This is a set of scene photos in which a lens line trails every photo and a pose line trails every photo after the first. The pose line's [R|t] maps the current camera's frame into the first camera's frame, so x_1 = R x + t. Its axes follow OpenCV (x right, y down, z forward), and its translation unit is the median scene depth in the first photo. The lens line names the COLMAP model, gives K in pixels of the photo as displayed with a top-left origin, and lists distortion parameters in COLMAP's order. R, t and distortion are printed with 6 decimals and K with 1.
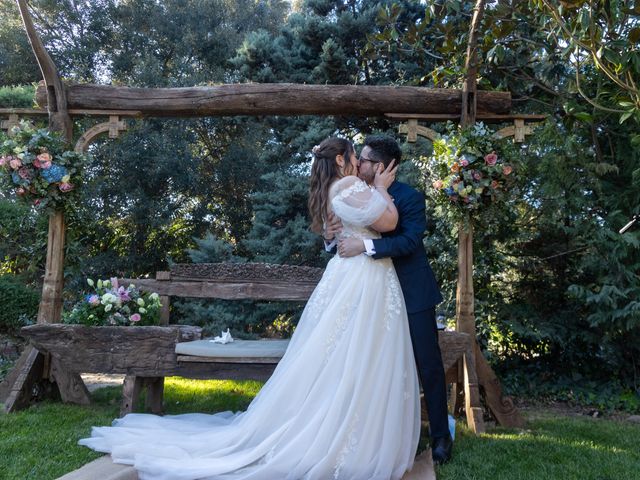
lens RADIAL K [[500.0, 0, 320.0], [0, 500.0, 240.0], [0, 0, 1]] dist [0.009630, 0.006386]
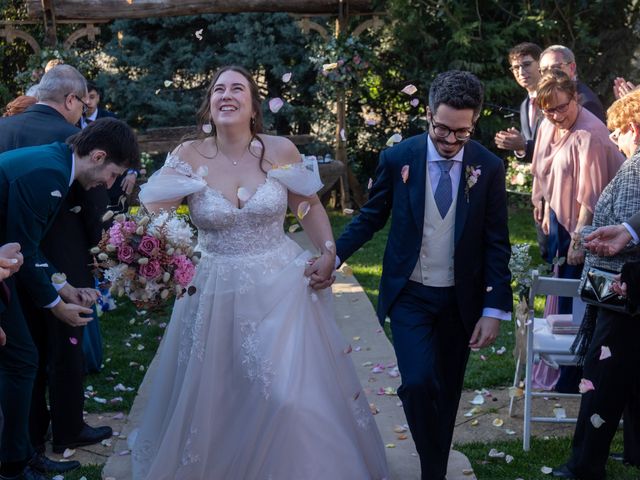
lens RADIAL K [[500.0, 0, 320.0], [0, 500.0, 240.0], [0, 0, 1]] dist [0.009630, 0.006386]
pose [[0.967951, -0.116556, 0.222454, -0.183376], [0.019721, 0.918320, 0.395348, -0.236935], [-0.250364, -0.378290, 0.891187, -0.574494]]
